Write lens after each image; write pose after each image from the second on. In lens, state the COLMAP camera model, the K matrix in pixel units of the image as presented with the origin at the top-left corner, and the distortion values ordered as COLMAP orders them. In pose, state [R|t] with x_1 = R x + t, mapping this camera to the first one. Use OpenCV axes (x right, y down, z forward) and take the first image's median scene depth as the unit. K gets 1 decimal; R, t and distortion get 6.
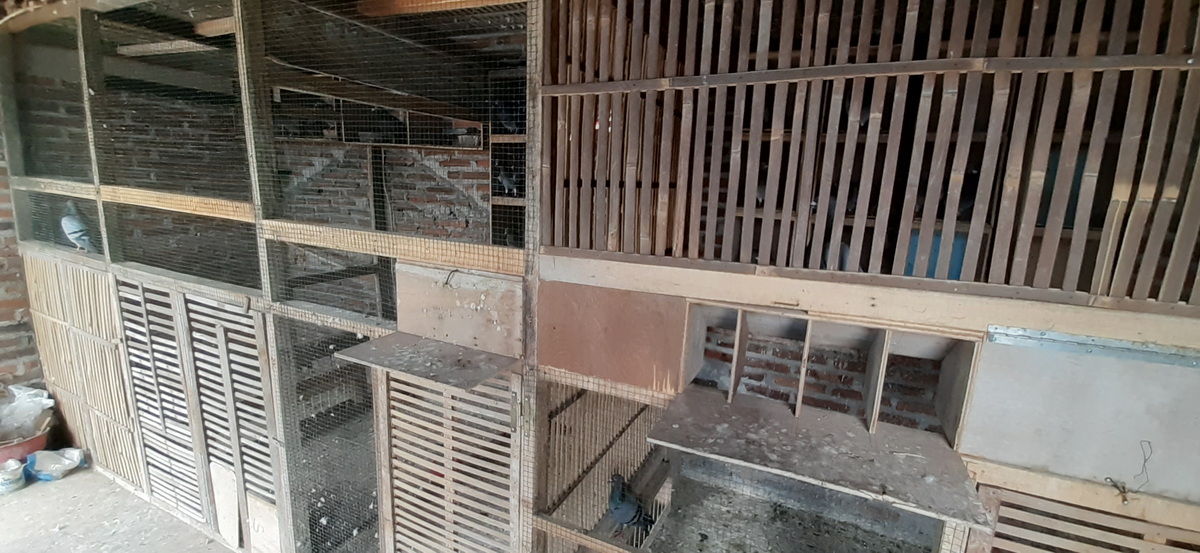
lens RADIAL K [[468.6, 0, 628.2], [0, 468.6, 276.8], [0, 0, 1]] dist [-0.013439, -0.005208]
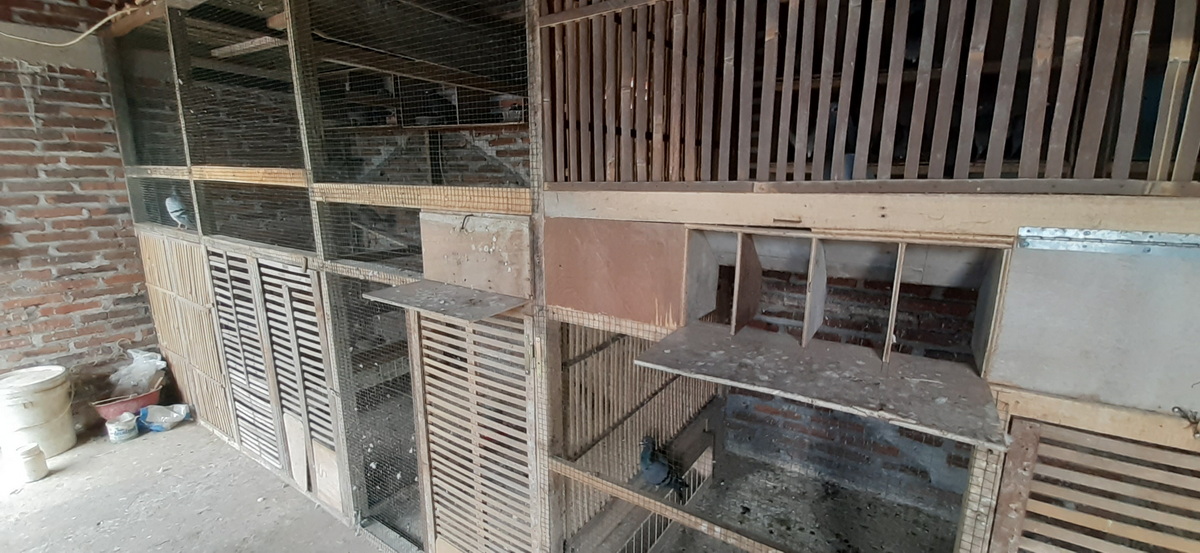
lens RADIAL K [[468.6, 0, 622.1], [0, 468.6, 271.3], [0, 0, 1]] dist [-0.013439, -0.005208]
pose [[0.989631, -0.010101, -0.143277, 0.100927], [0.011930, 0.999858, 0.011917, 0.096847], [0.143136, -0.013503, 0.989611, 0.027934]]
